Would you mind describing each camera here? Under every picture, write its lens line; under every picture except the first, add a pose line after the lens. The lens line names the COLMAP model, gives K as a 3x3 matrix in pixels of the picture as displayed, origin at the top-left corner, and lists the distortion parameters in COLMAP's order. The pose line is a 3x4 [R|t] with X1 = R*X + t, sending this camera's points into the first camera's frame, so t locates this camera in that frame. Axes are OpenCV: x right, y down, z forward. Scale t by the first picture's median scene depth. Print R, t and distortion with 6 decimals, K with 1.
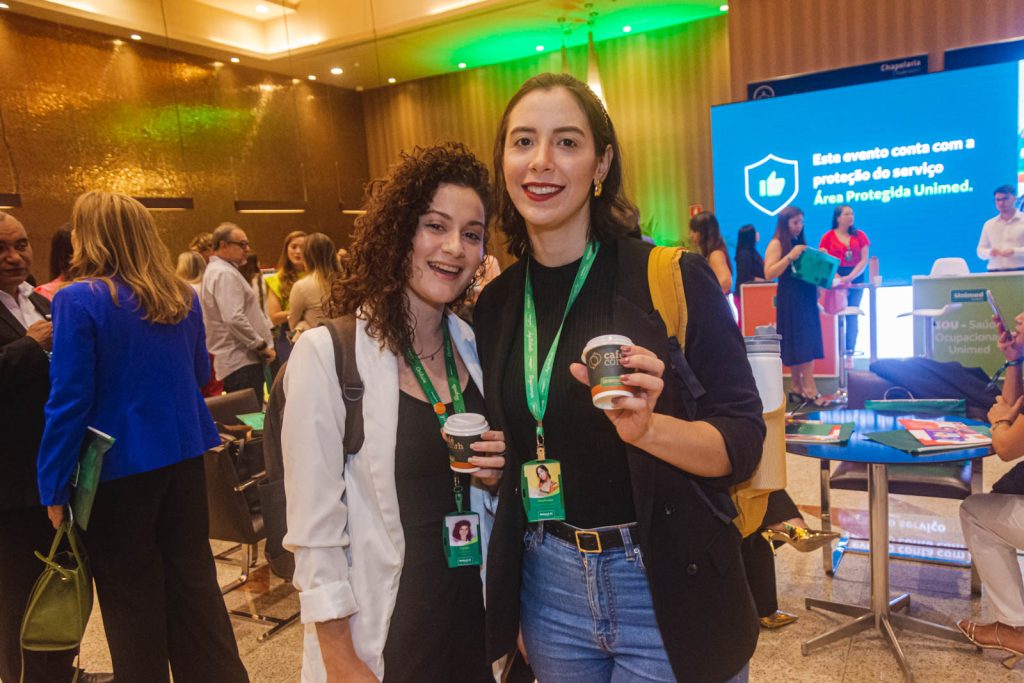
lens RADIAL K [[784.8, 0, 512.0], [0, 784.8, 341.5], [0, 0, 1]] dist [0.003055, 0.000004]
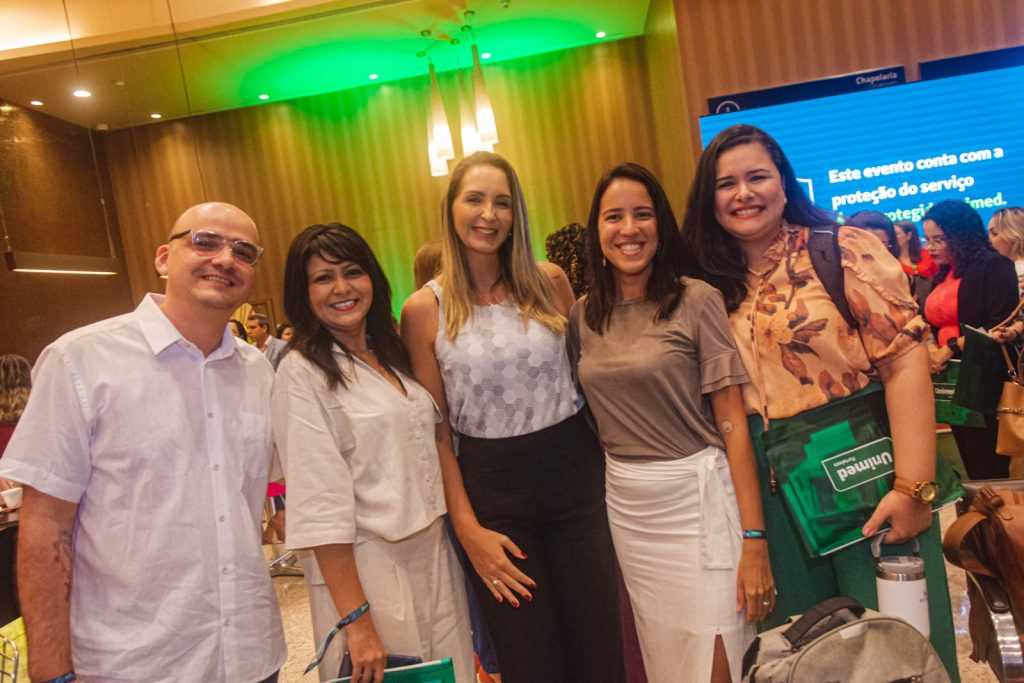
lens RADIAL K [[784.8, 0, 512.0], [0, 784.8, 341.5], [0, 0, 1]] dist [0.003055, 0.000004]
pose [[0.916148, -0.074555, 0.393846, -0.241659], [0.120630, 0.988282, -0.093524, -0.018356], [-0.382258, 0.133191, 0.914406, 0.347570]]
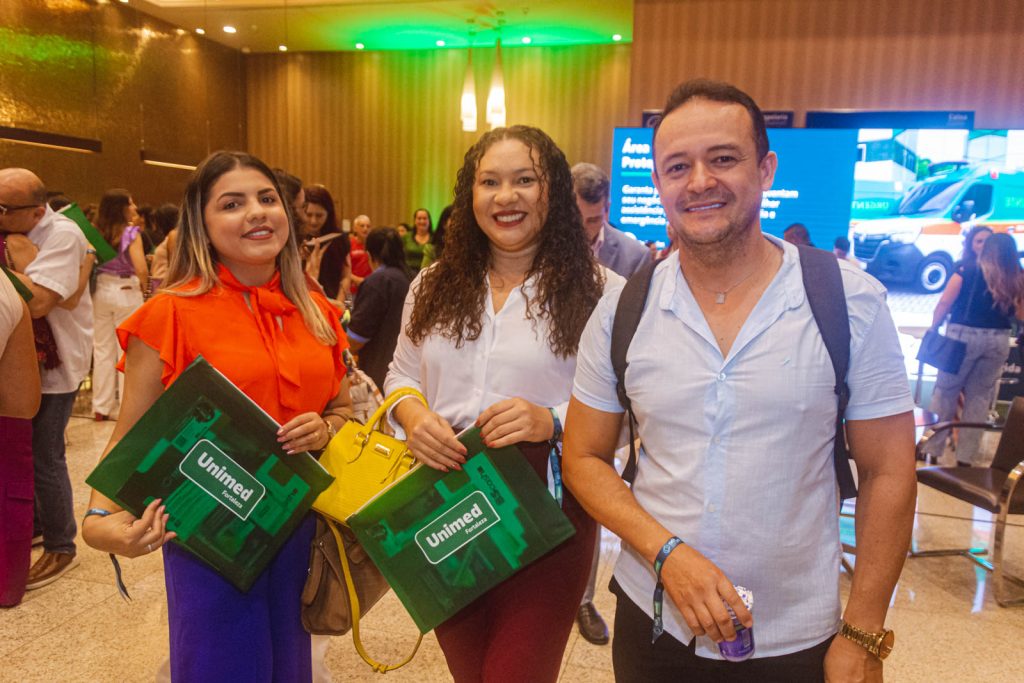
lens RADIAL K [[784.8, 0, 512.0], [0, 784.8, 341.5], [0, 0, 1]] dist [0.003055, 0.000004]
pose [[0.969245, 0.088451, 0.229652, -0.107908], [-0.090226, 0.995917, -0.002780, 0.017011], [-0.228960, -0.018026, 0.973269, -0.049341]]
